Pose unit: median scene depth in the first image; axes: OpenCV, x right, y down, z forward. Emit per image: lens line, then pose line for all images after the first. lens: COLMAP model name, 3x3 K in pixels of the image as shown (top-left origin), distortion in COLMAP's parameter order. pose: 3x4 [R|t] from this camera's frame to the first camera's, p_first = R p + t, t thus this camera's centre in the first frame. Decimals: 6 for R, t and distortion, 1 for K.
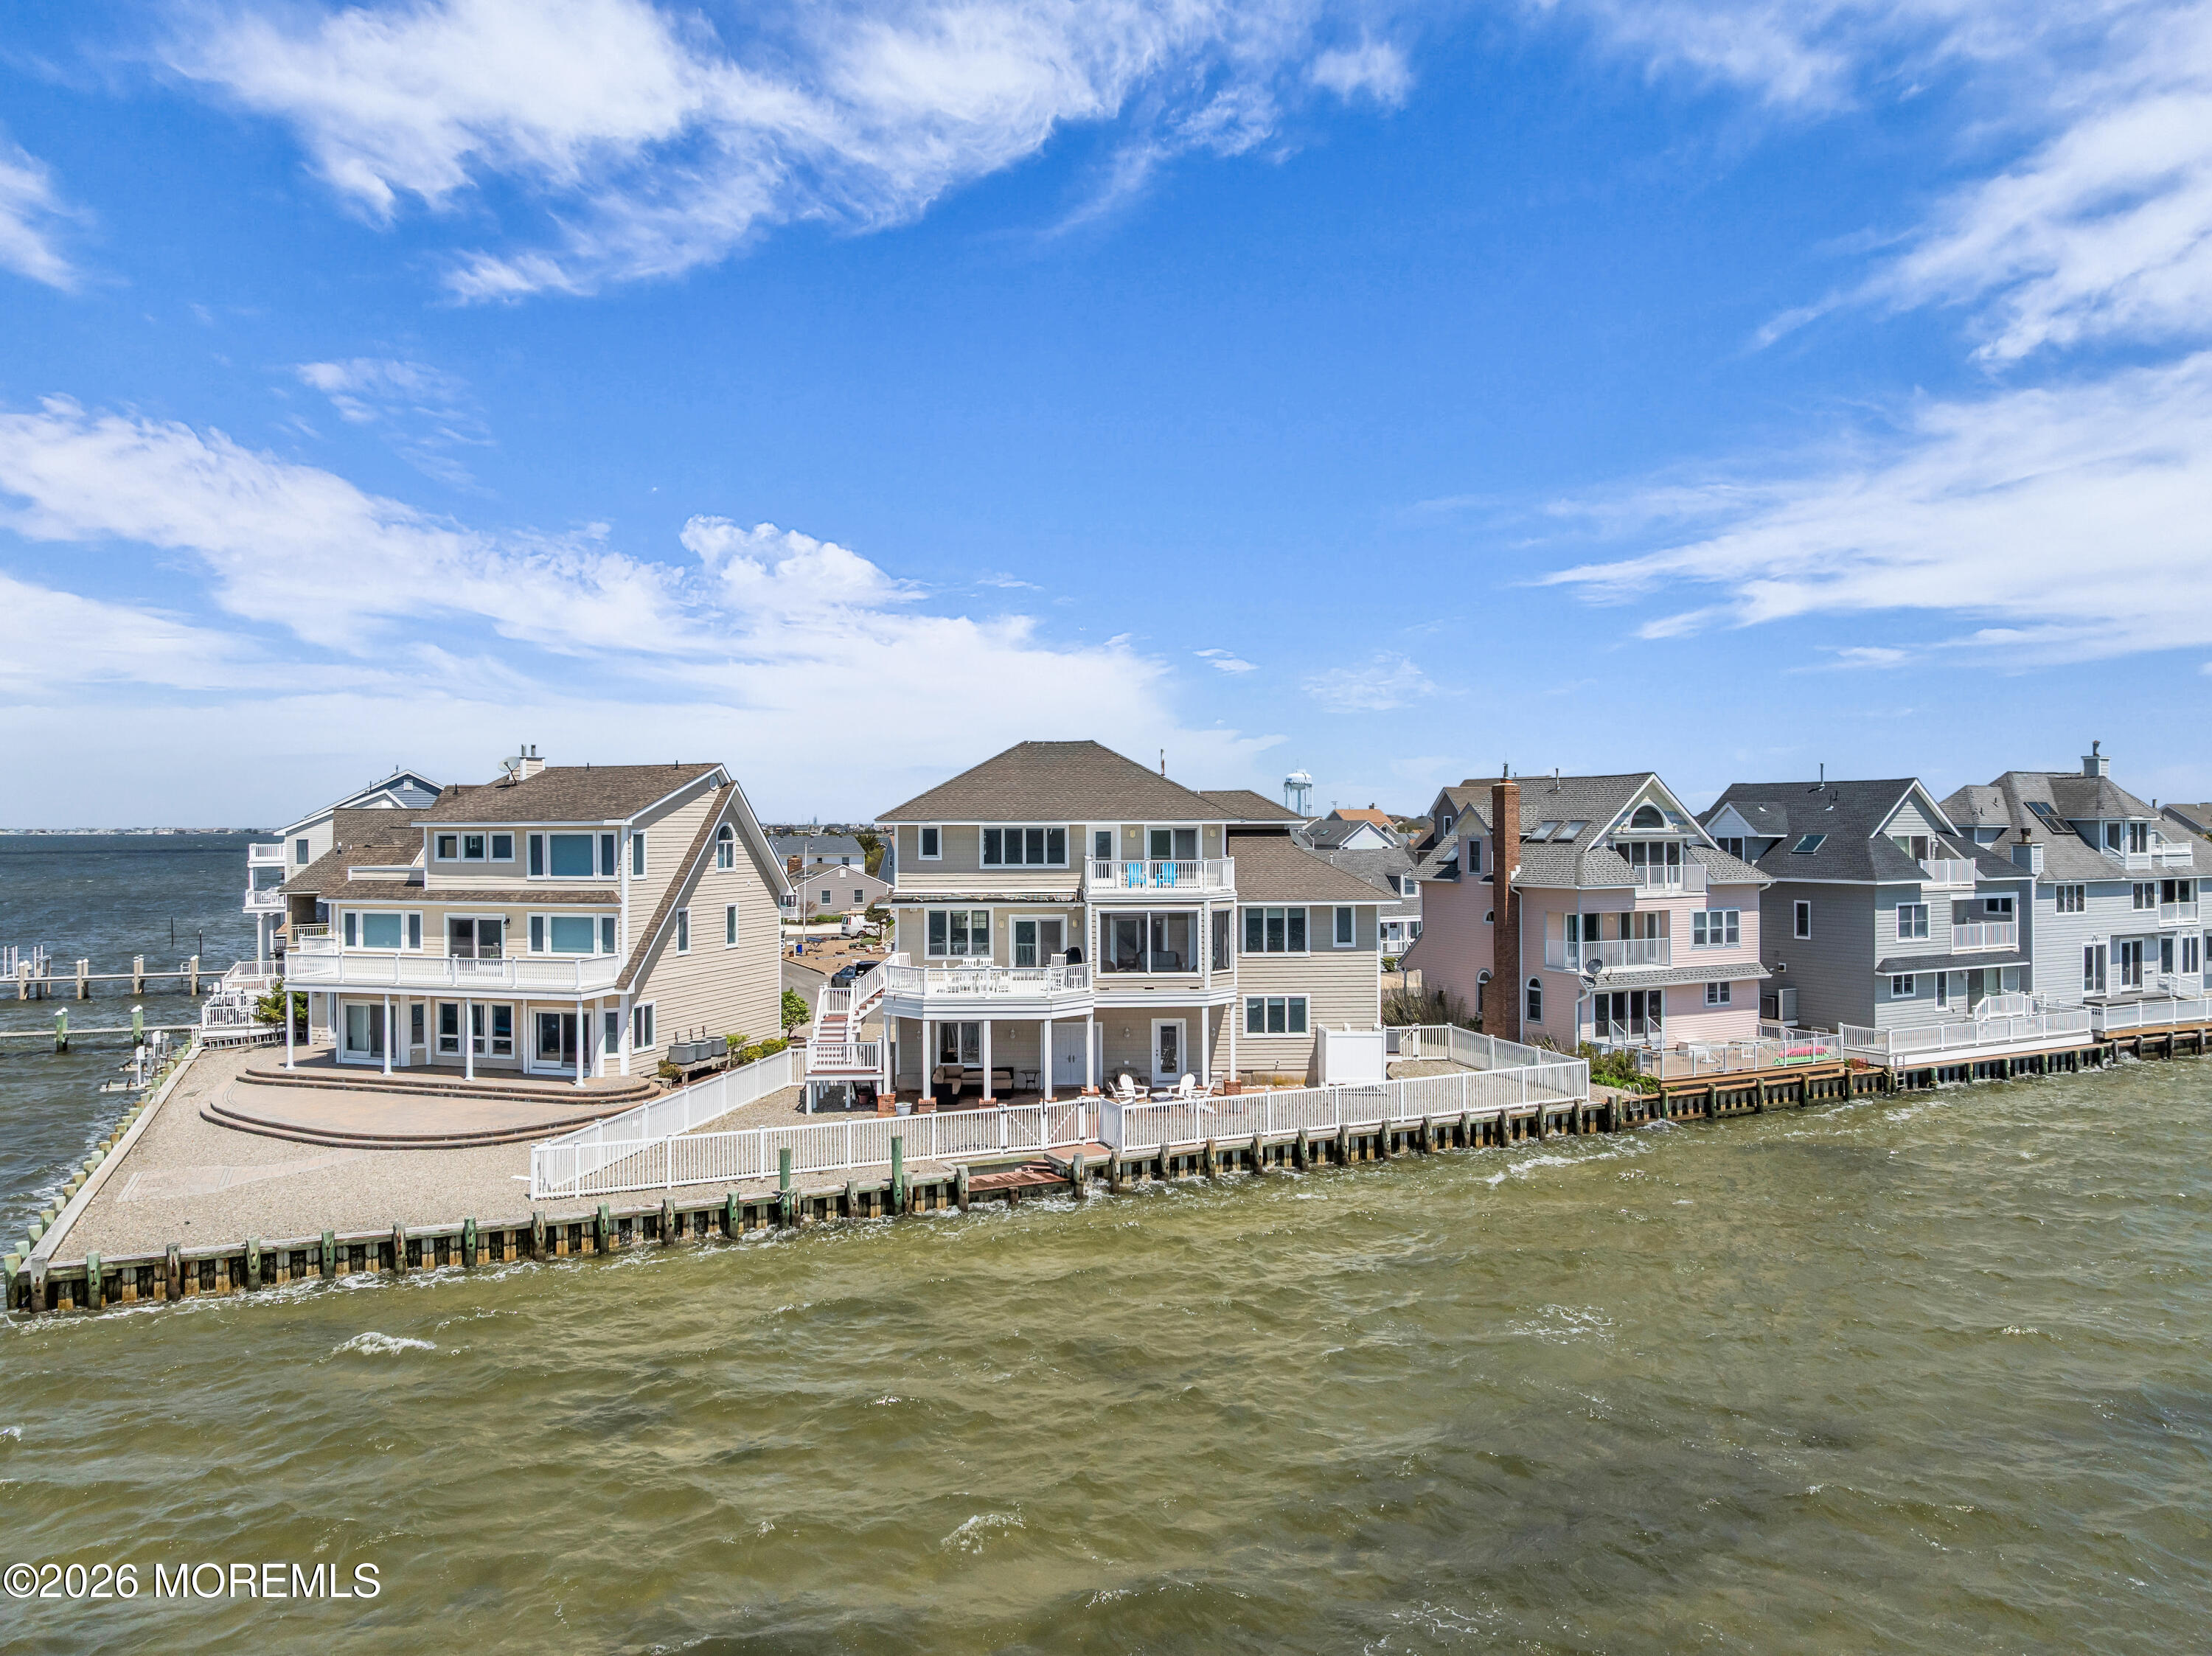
lens RADIAL K [[1554.6, 0, 1106.0], [0, 1554.6, 828.0], [0, 0, 1]] dist [-0.010064, -0.045395]
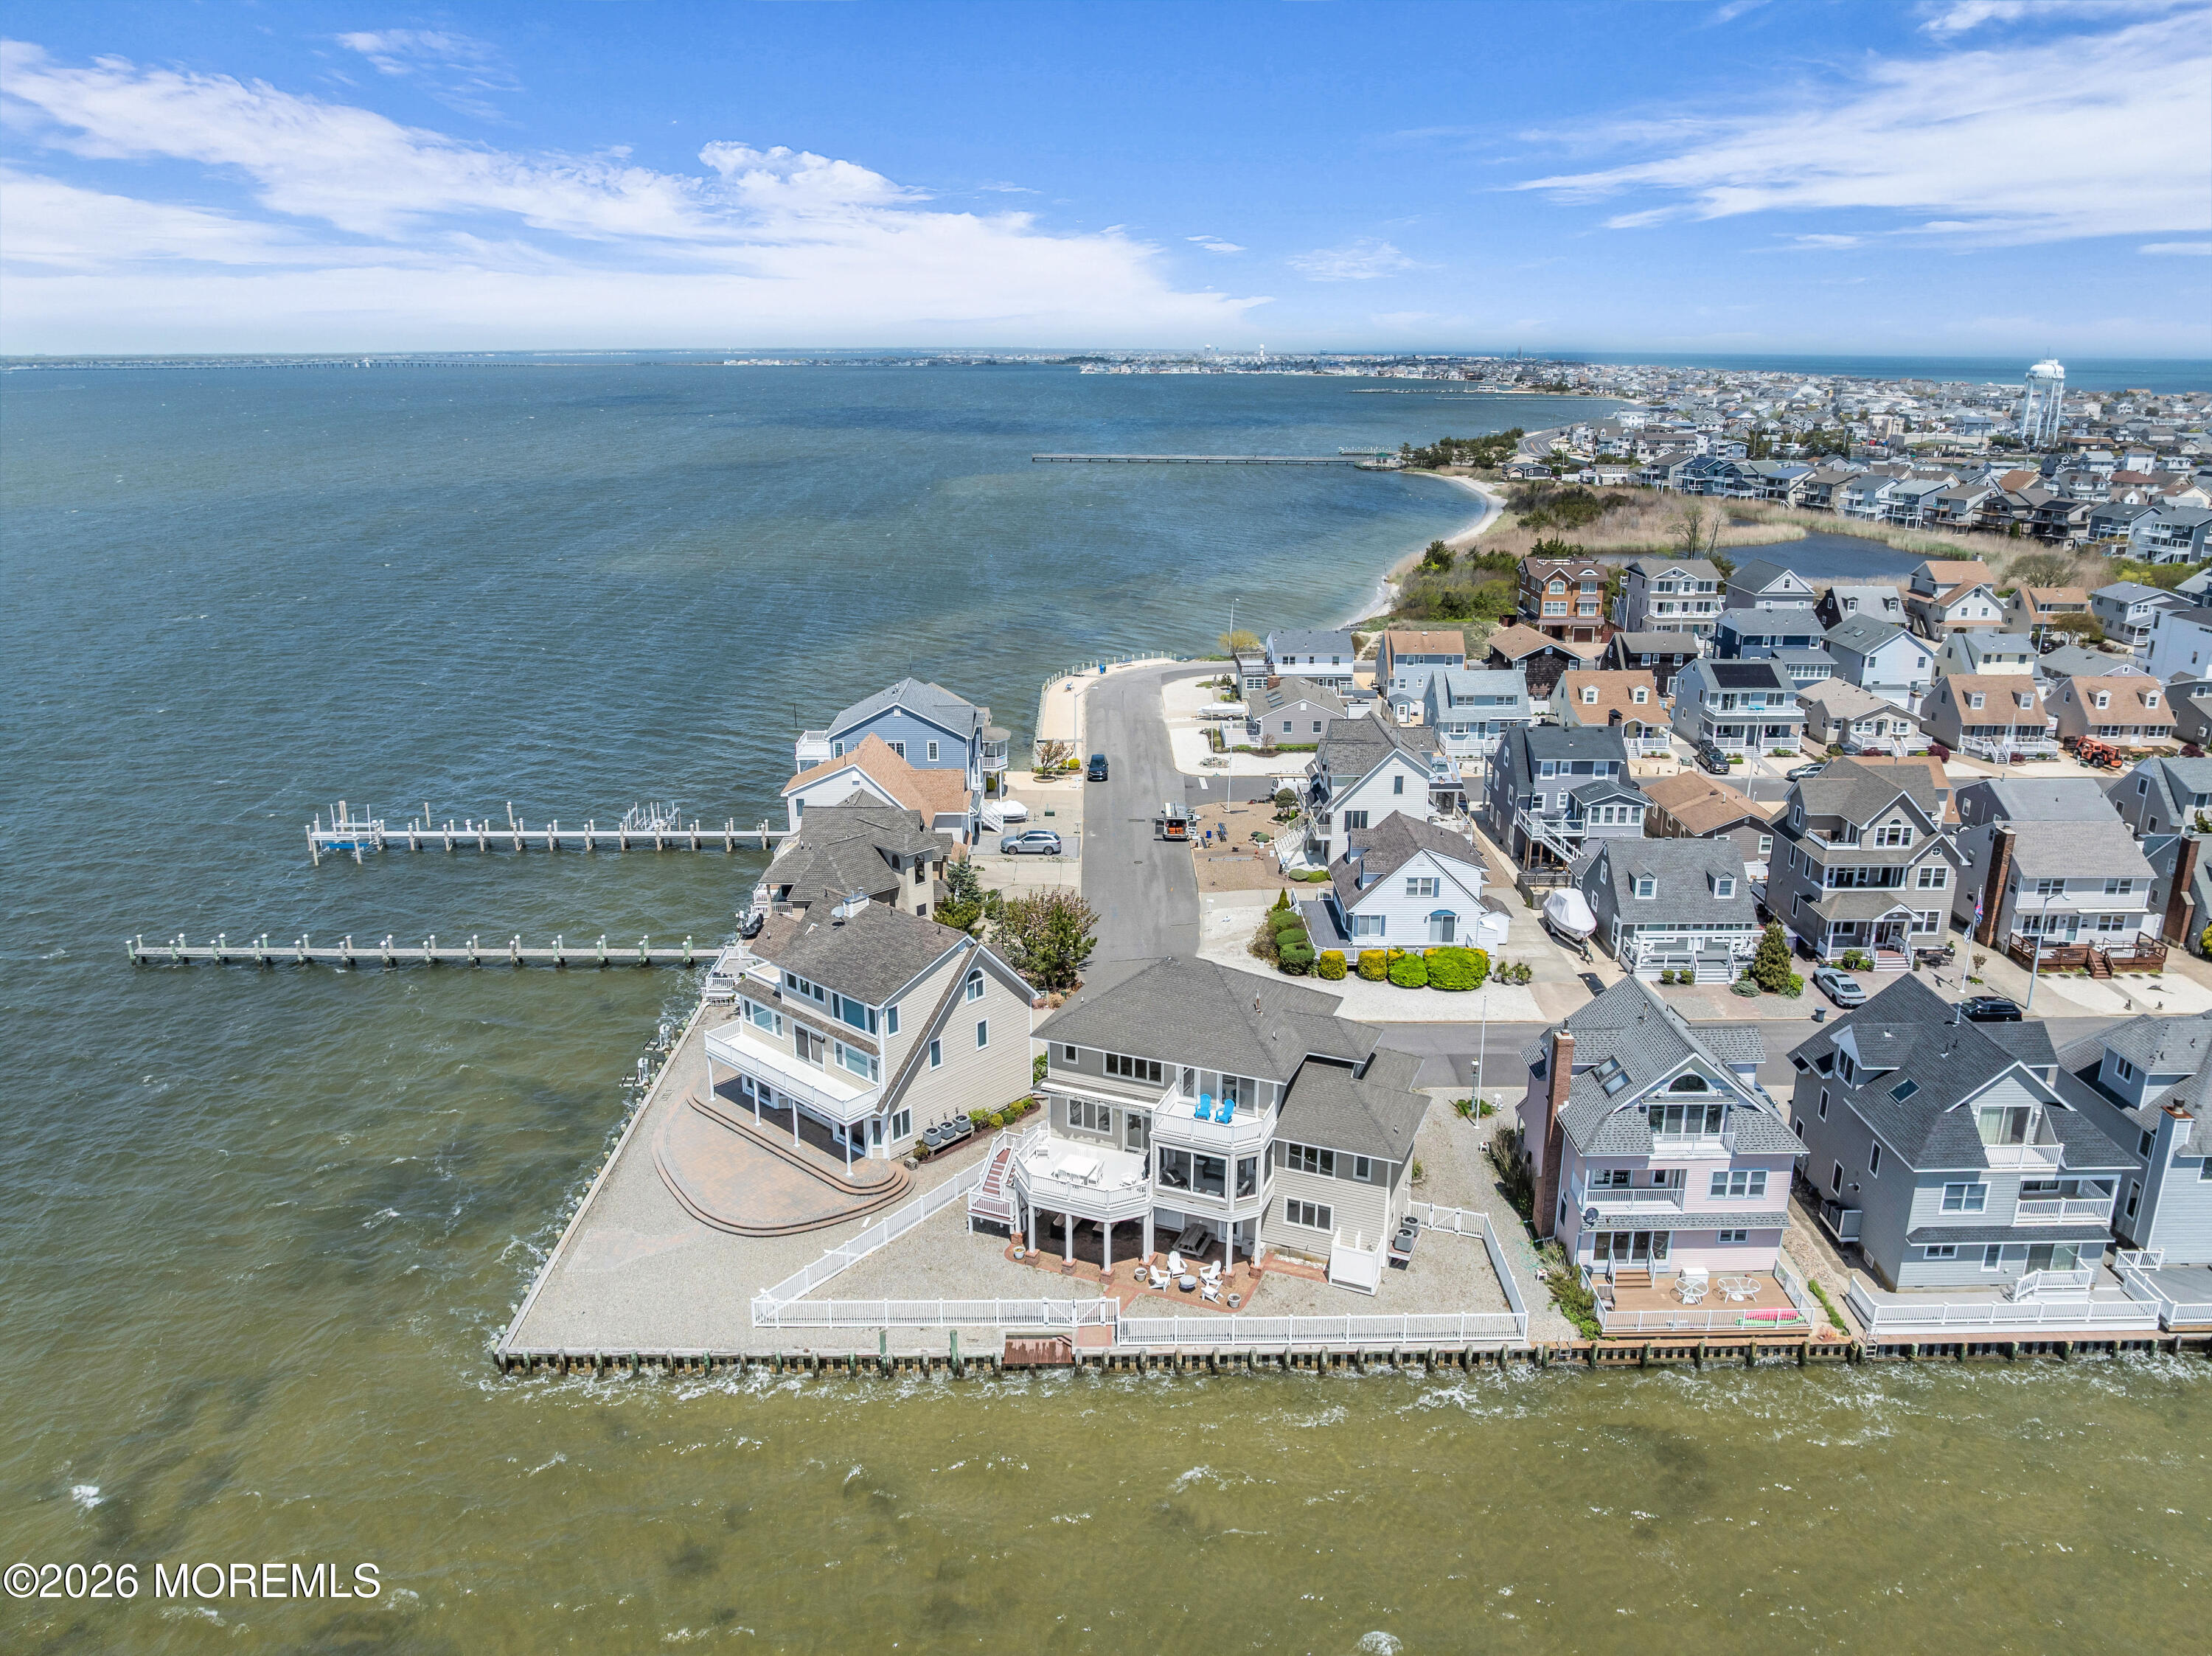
lens RADIAL K [[1553.4, 0, 1106.0], [0, 1553.4, 828.0], [0, 0, 1]] dist [-0.037276, -0.000056]
pose [[0.903972, 0.130321, -0.407247, 0.449530], [-0.002742, 0.954170, 0.299251, -0.590478], [0.427582, -0.269398, 0.862901, -0.125789]]
